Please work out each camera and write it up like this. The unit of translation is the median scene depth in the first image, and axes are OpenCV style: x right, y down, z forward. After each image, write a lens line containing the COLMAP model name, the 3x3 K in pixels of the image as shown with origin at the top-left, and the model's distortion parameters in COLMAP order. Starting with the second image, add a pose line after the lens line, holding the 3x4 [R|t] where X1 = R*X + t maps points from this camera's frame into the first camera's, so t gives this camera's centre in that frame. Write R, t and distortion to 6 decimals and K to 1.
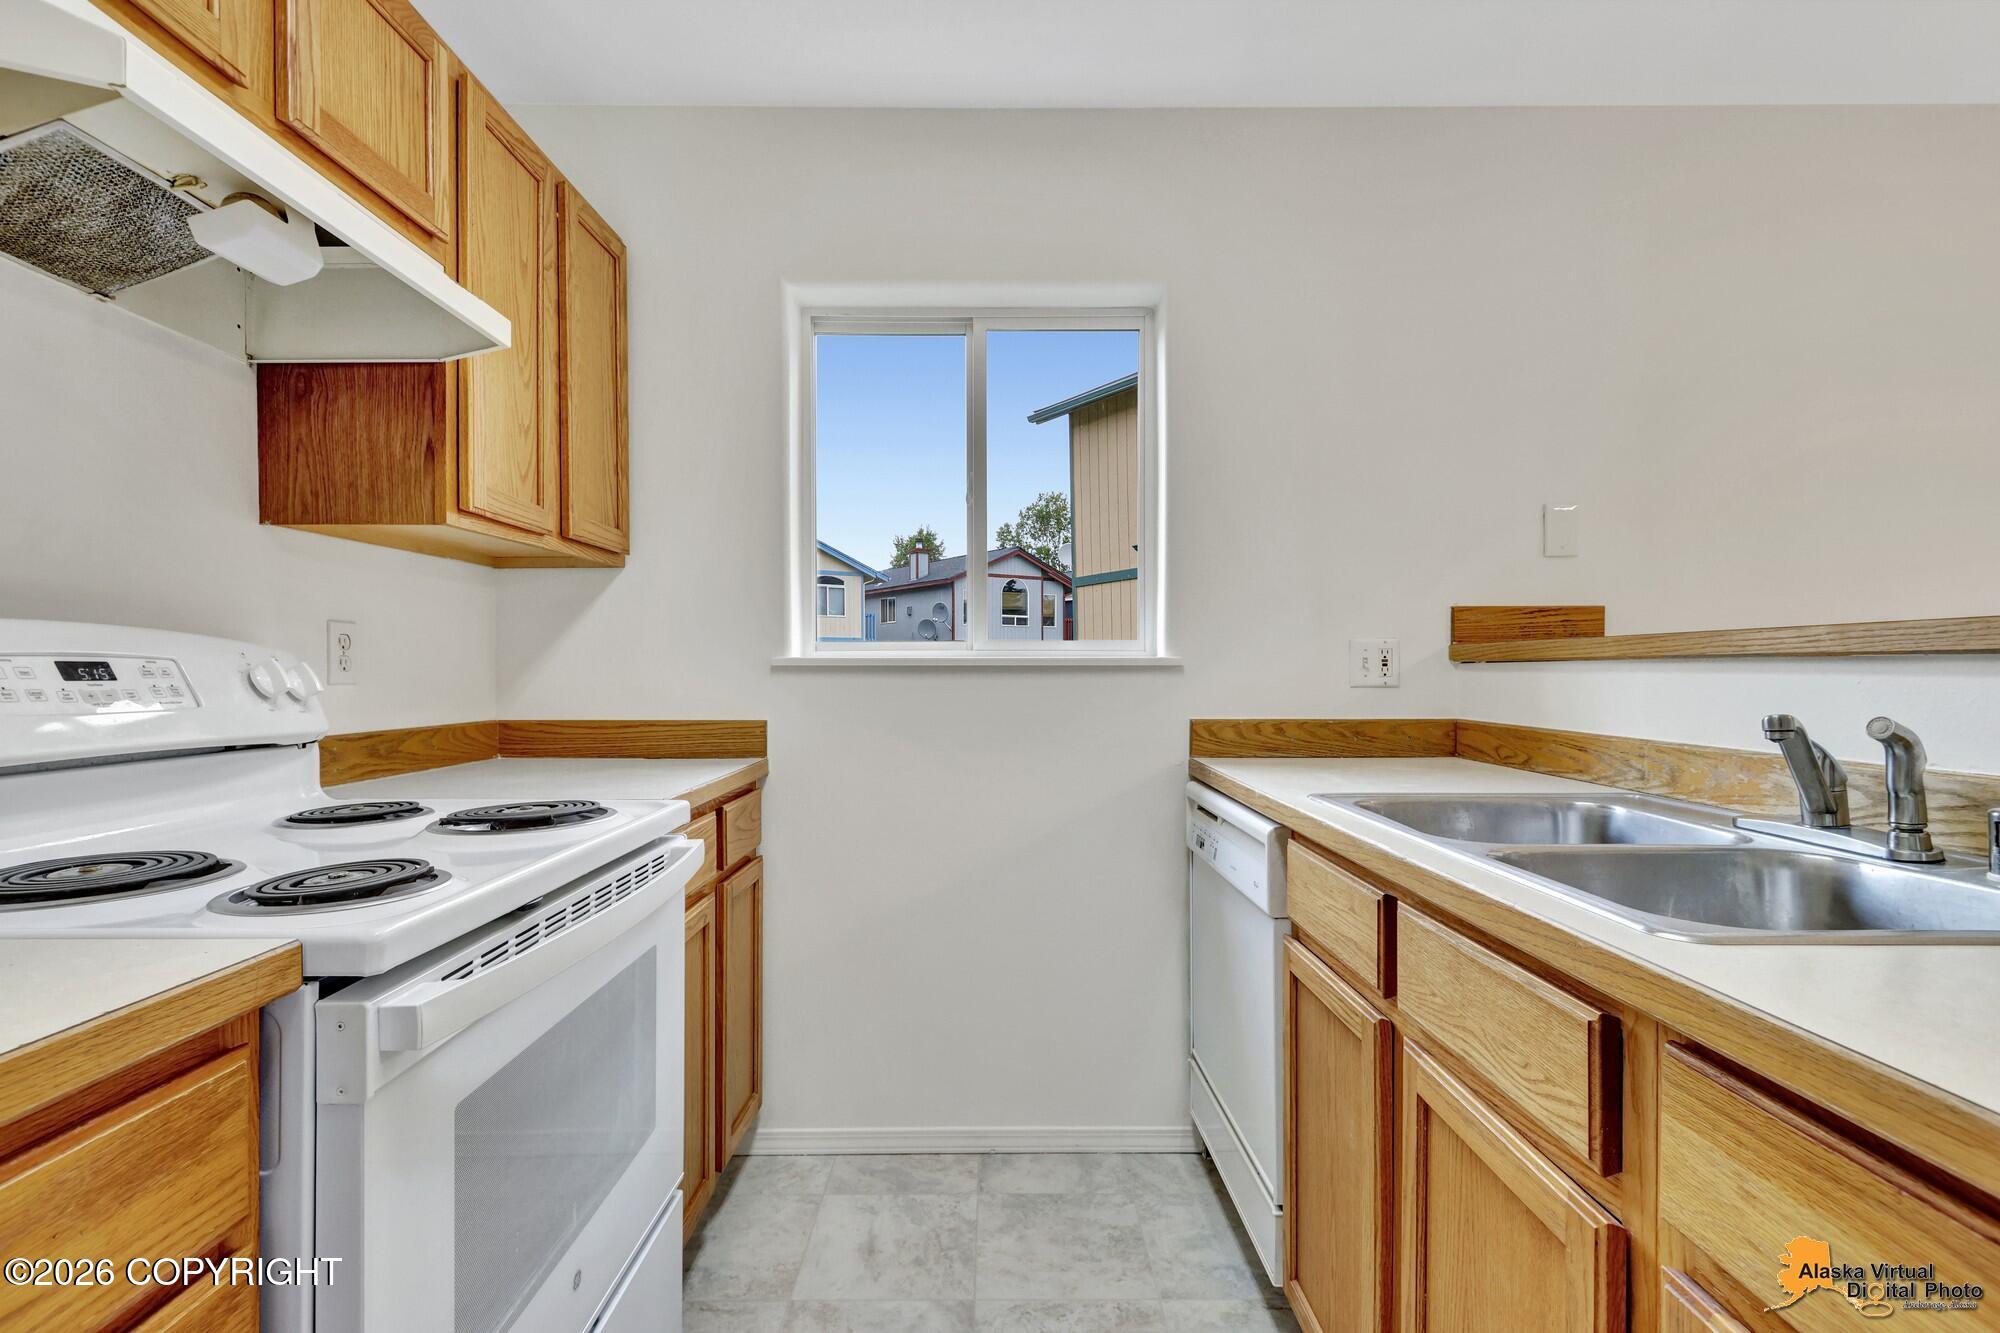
lens RADIAL K [[928.8, 0, 988.3], [0, 928.8, 673.6], [0, 0, 1]] dist [0.011105, -0.005138]
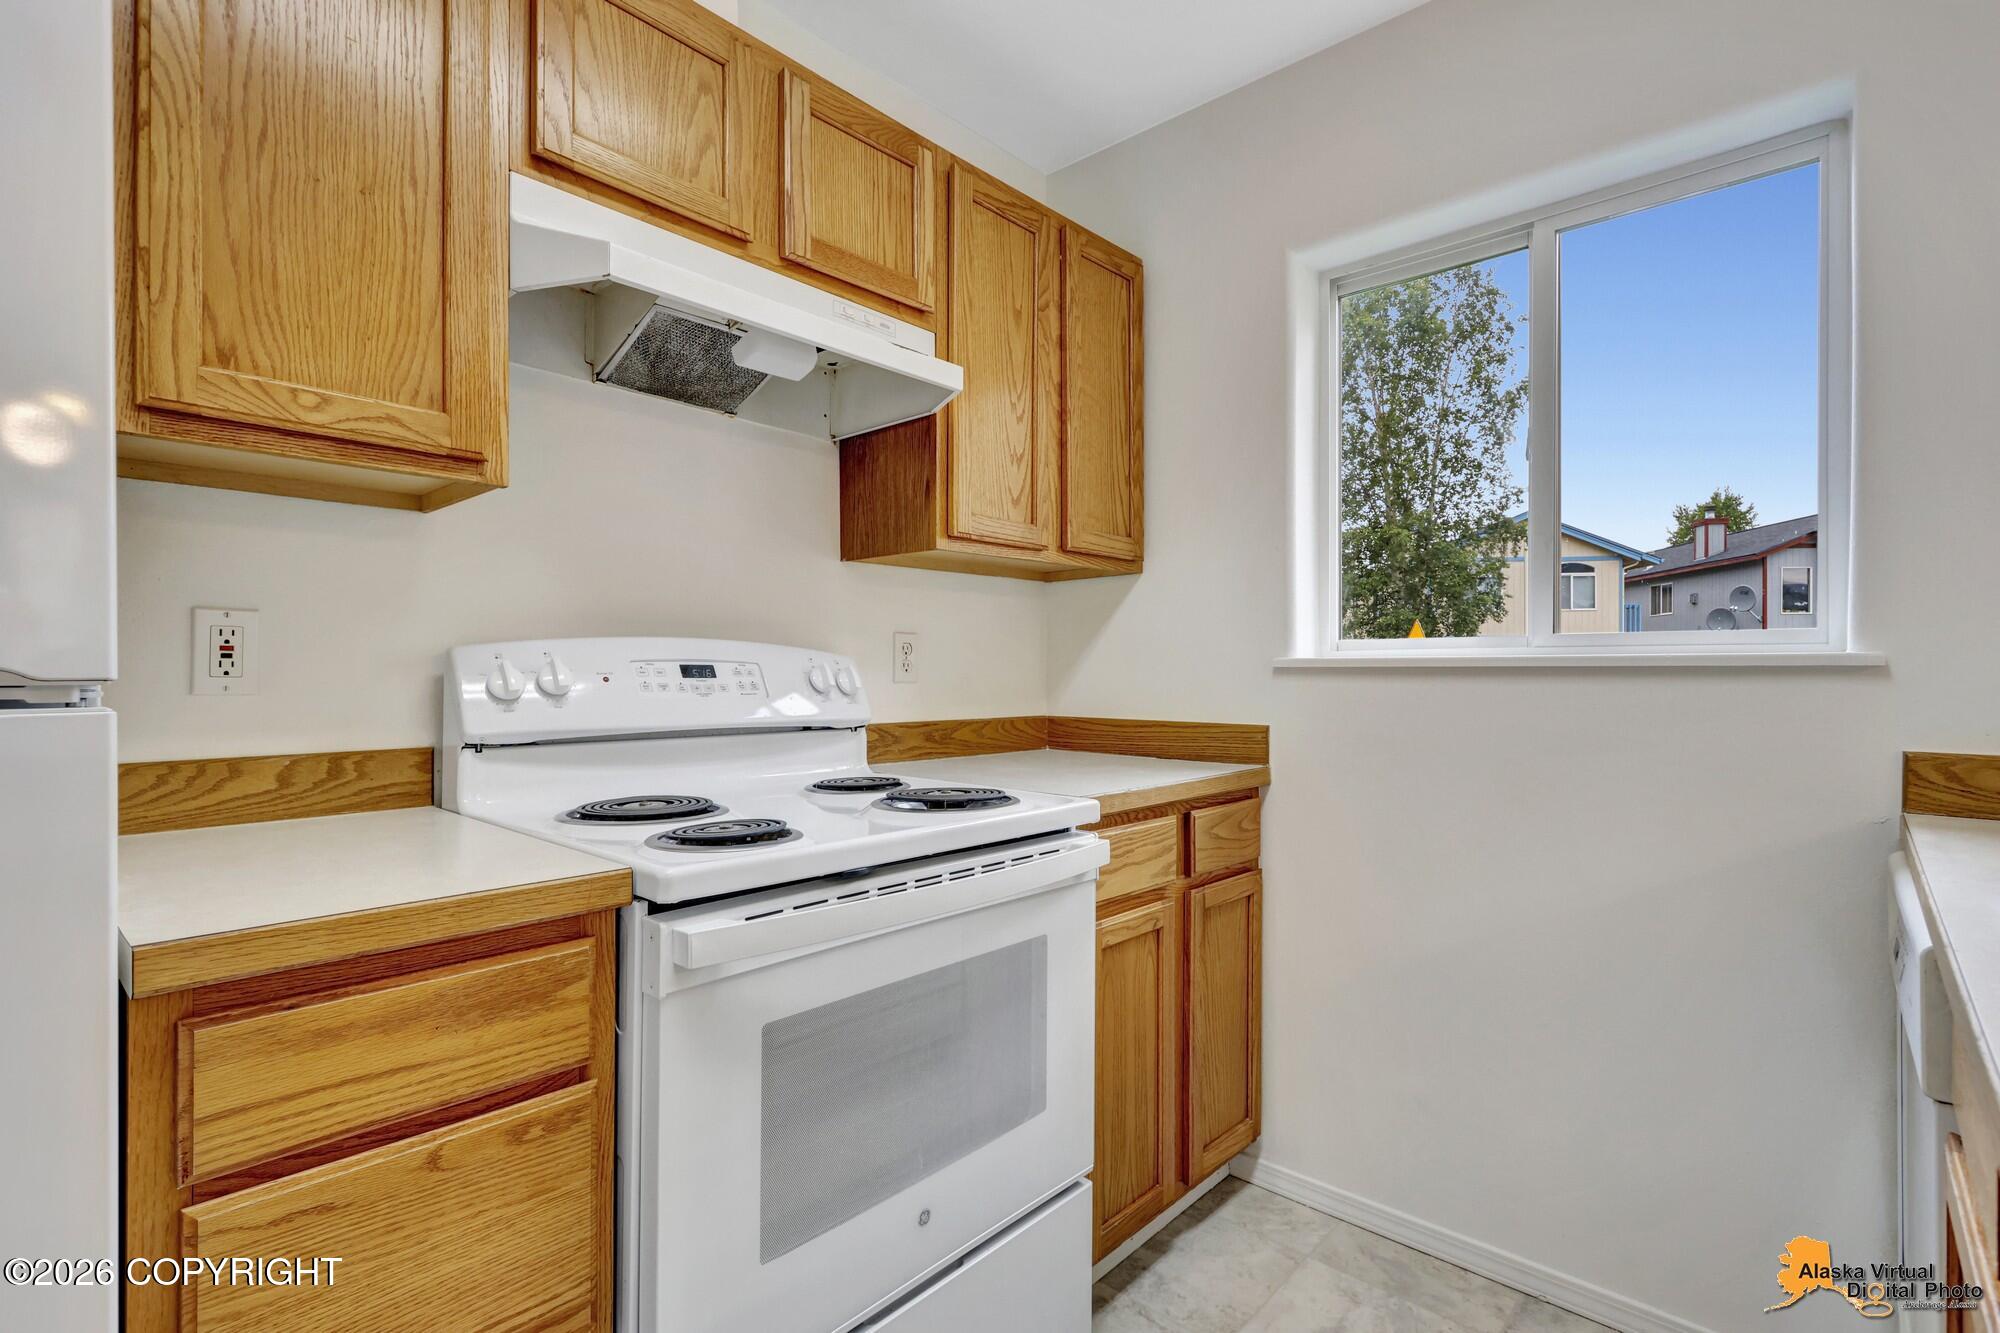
lens RADIAL K [[928.8, 0, 988.3], [0, 928.8, 673.6], [0, 0, 1]] dist [0.011105, -0.005138]
pose [[0.734653, 0.002495, -0.678438, 0.246438], [-0.004569, 0.999989, -0.001270, 0.000510], [0.678428, 0.004033, 0.734656, 0.155171]]
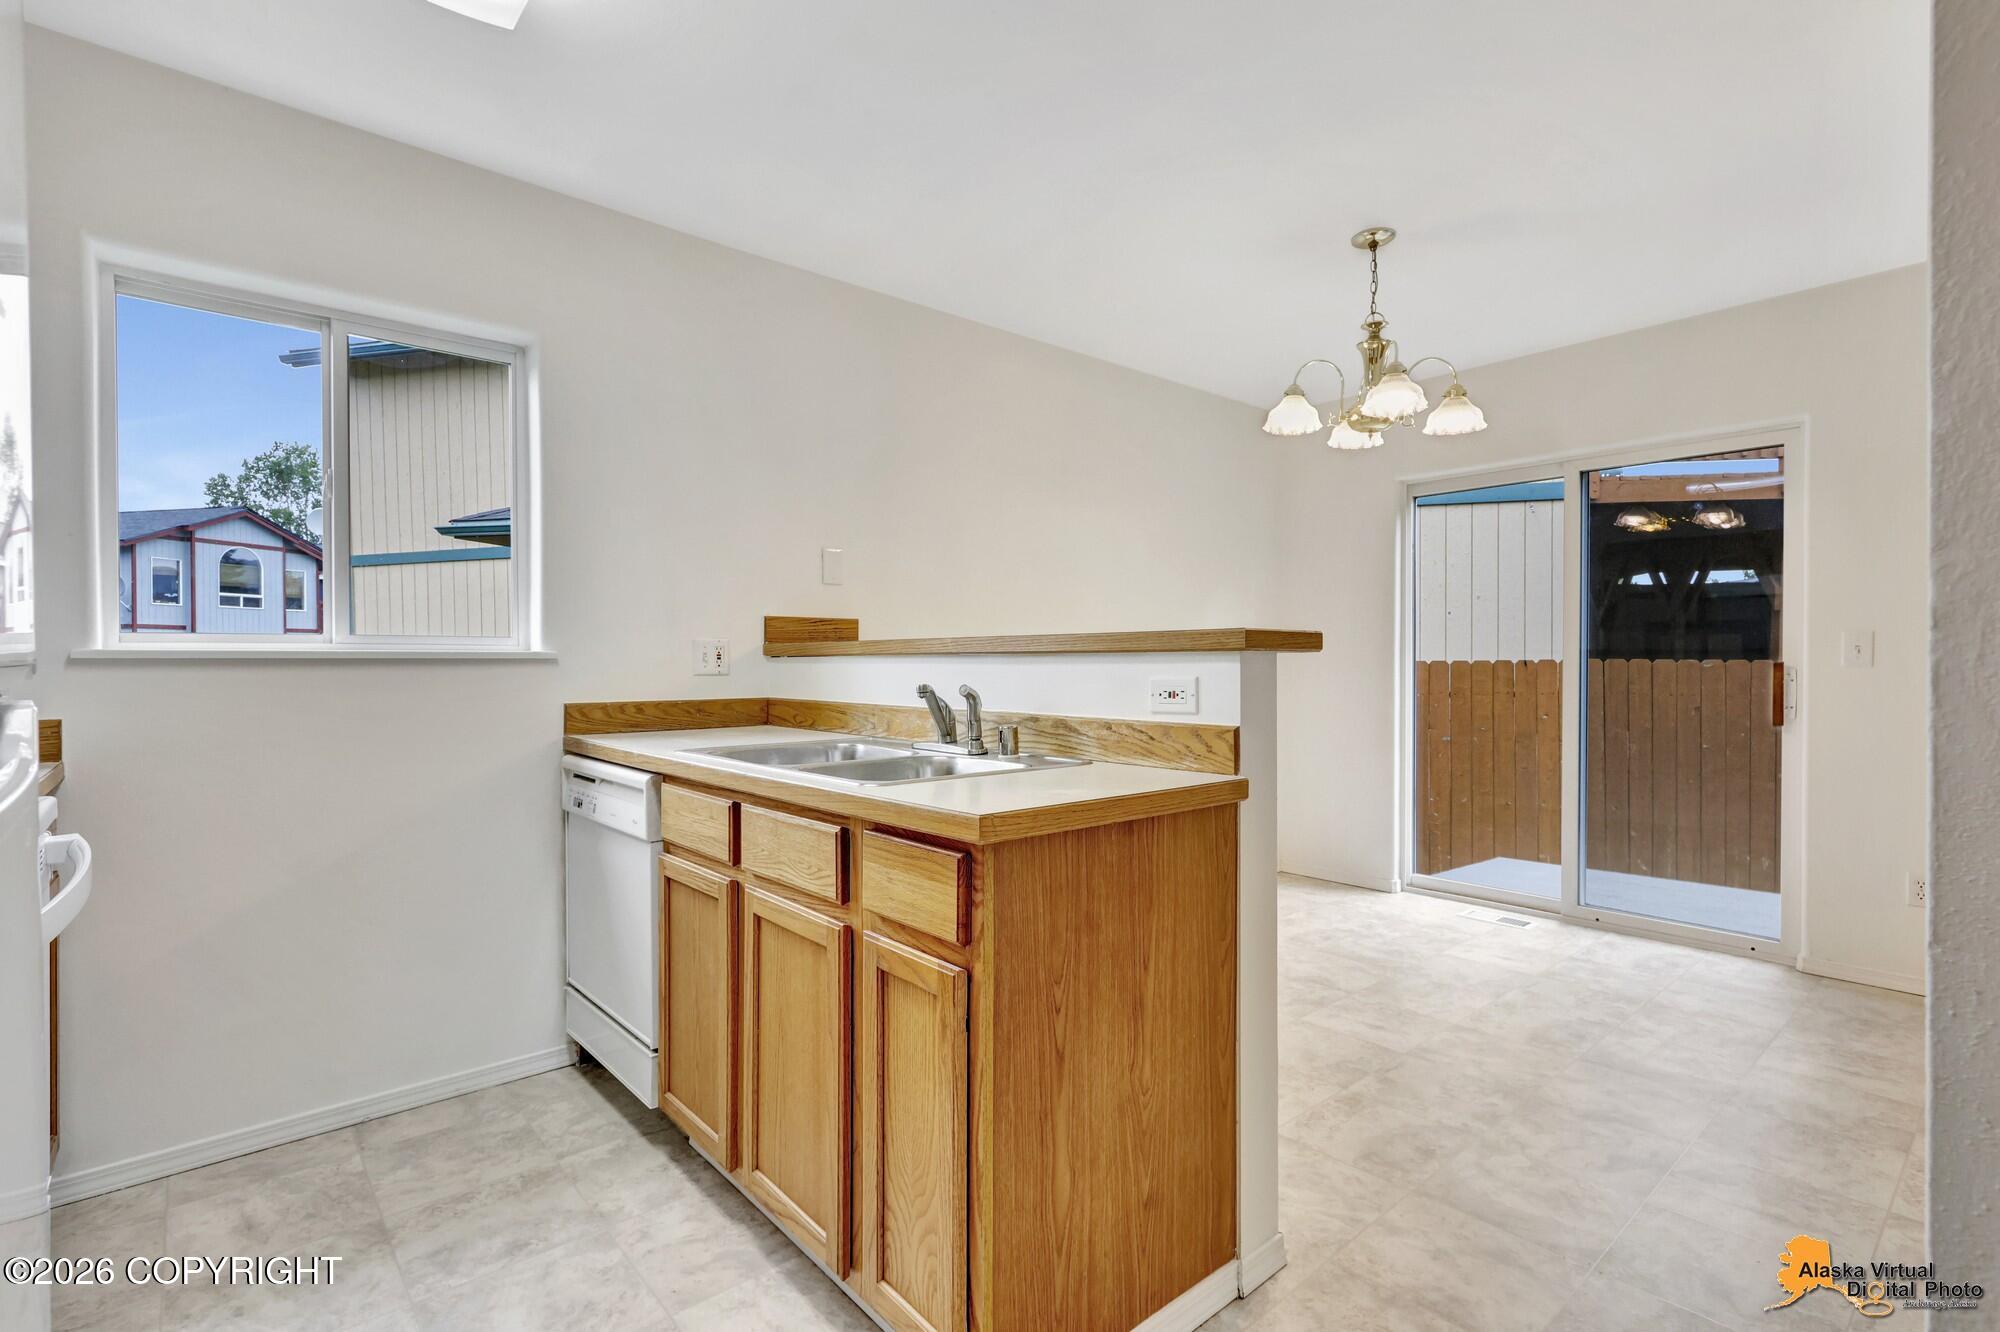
lens RADIAL K [[940.3, 0, 994.1], [0, 940.3, 667.2], [0, 0, 1]] dist [0.010382, -0.004969]
pose [[0.757835, -0.004329, 0.652432, -0.196871], [0.004106, 0.999990, 0.001866, 0.003012], [-0.652434, 0.001265, 0.757845, -0.354810]]
